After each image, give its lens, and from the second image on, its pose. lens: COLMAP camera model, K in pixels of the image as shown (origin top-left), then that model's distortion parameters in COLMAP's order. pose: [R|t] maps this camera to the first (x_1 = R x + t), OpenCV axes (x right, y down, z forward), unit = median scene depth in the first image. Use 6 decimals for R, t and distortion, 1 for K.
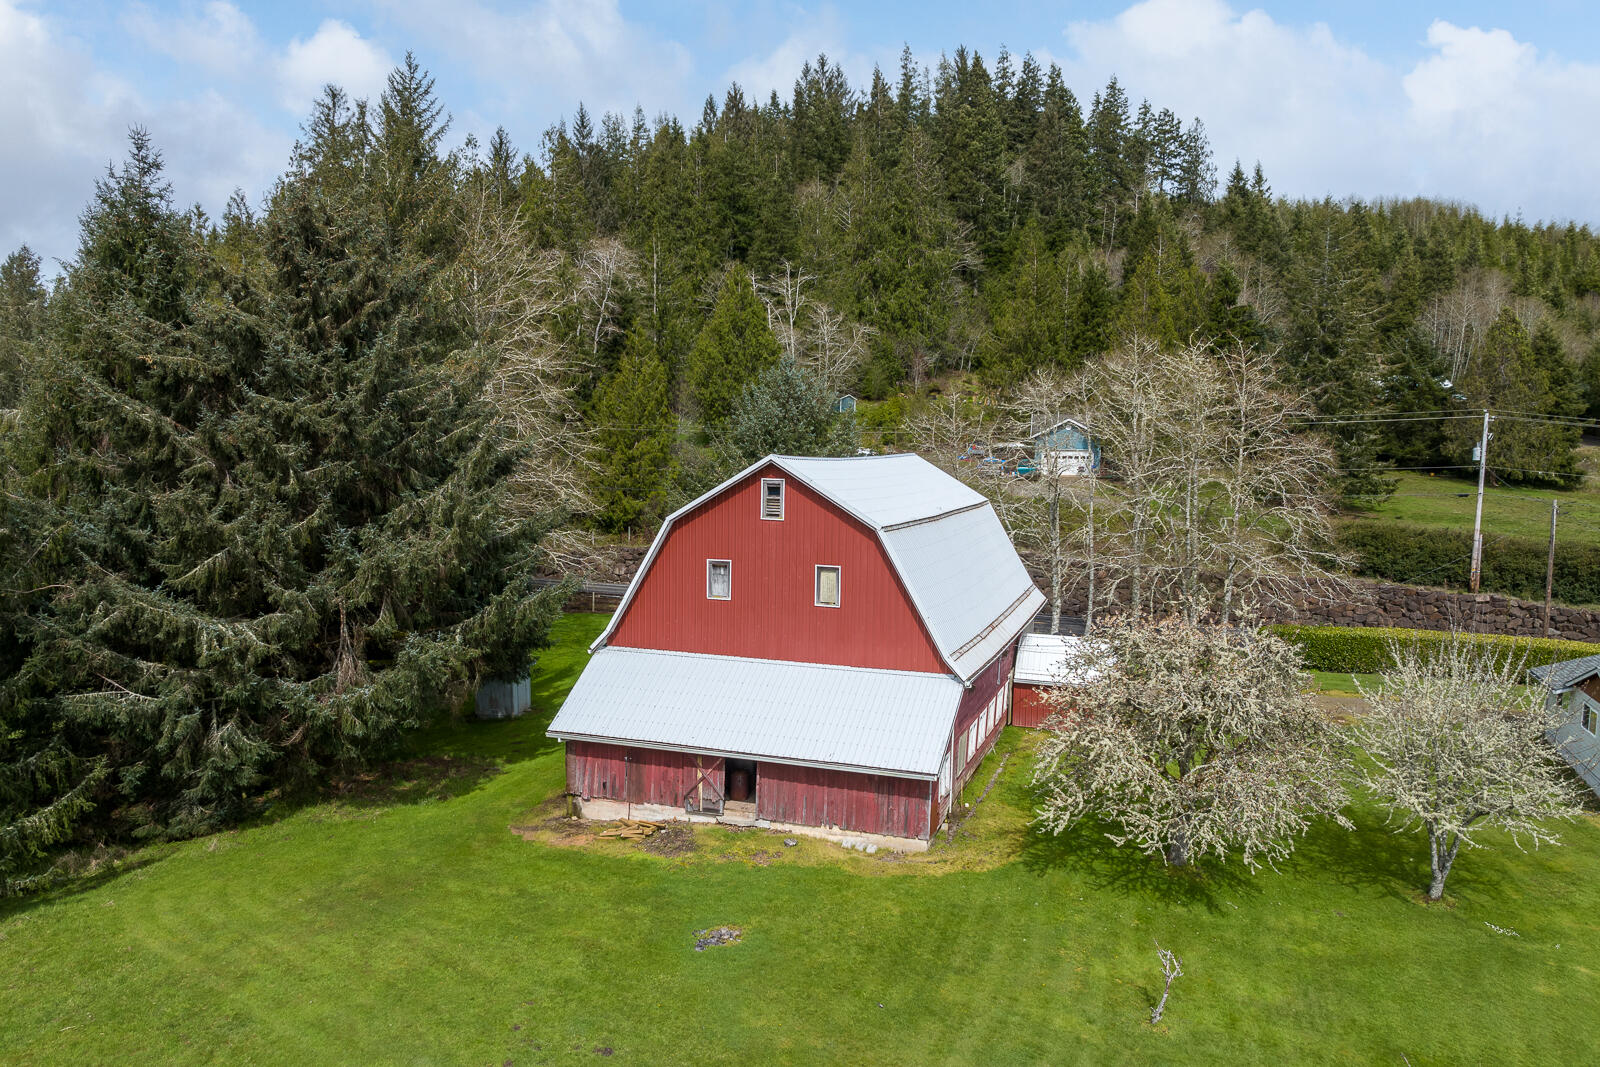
lens RADIAL K [[1358.7, 0, 920.3], [0, 1358.7, 475.7], [0, 0, 1]] dist [-0.008813, -0.000976]
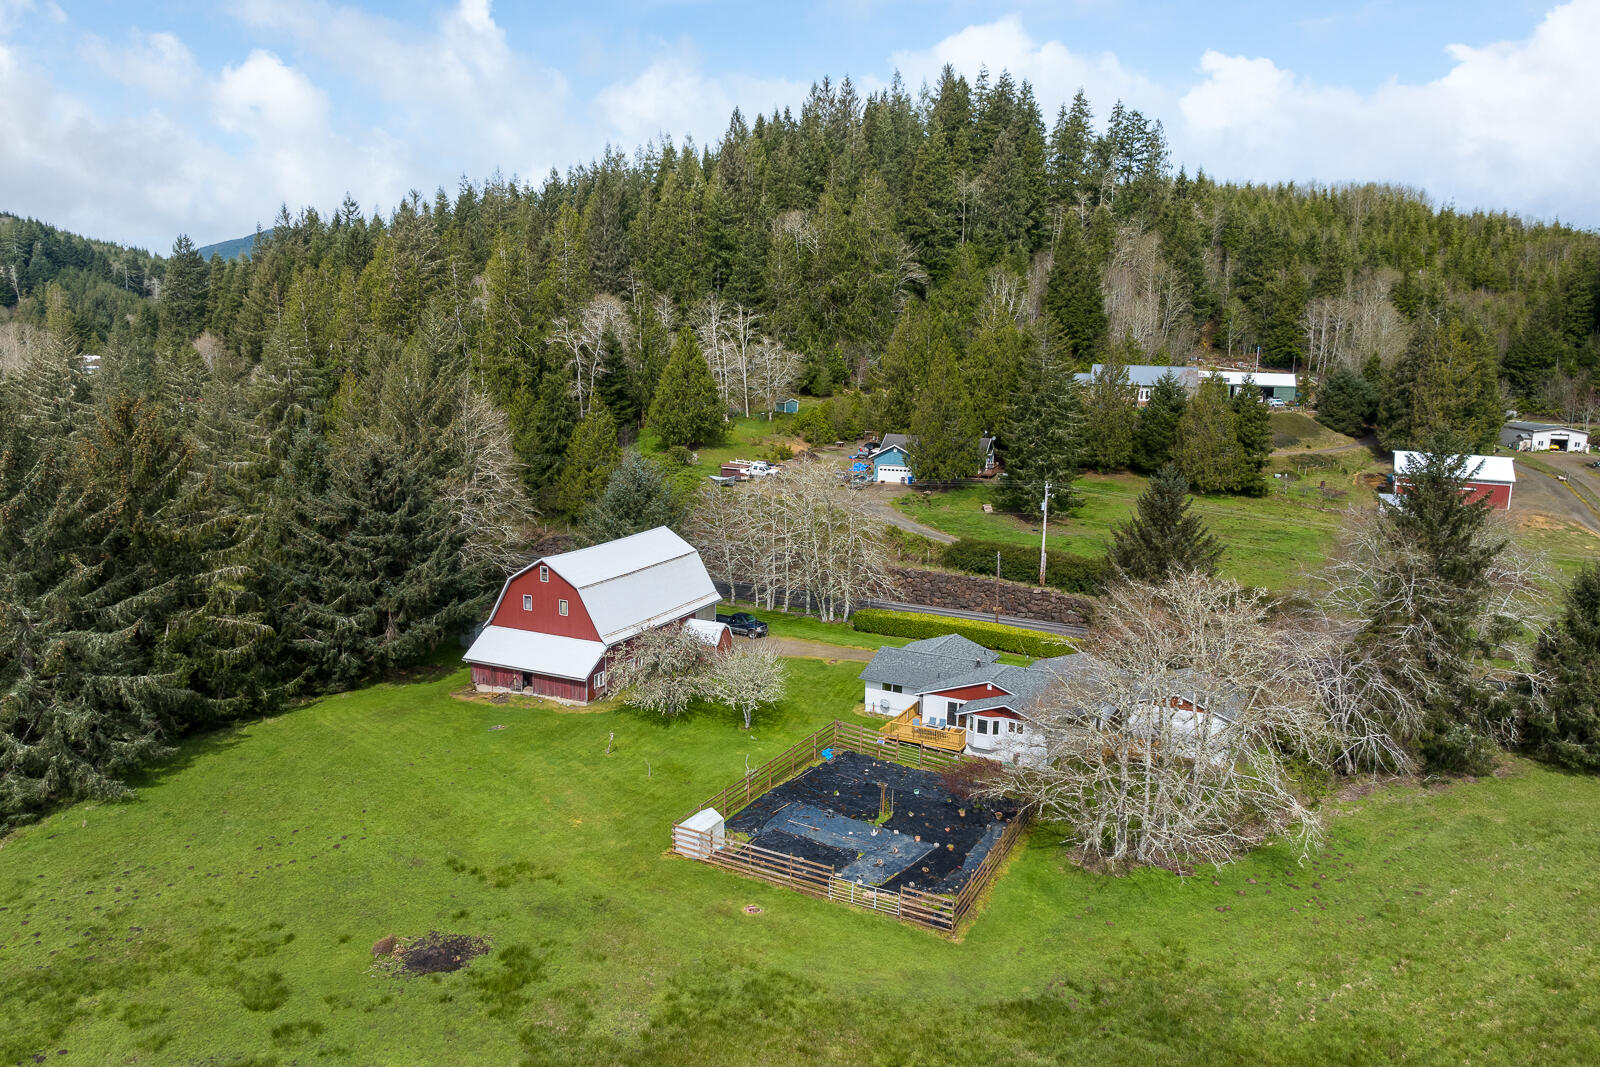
lens RADIAL K [[1096.8, 0, 777.8], [0, 1096.8, 532.7], [0, 0, 1]] dist [-0.005264, -0.005852]
pose [[0.994626, 0.018543, -0.101856, 0.560176], [-0.009861, 0.996325, 0.085090, -0.249238], [0.103060, -0.083628, 0.991153, -1.058796]]
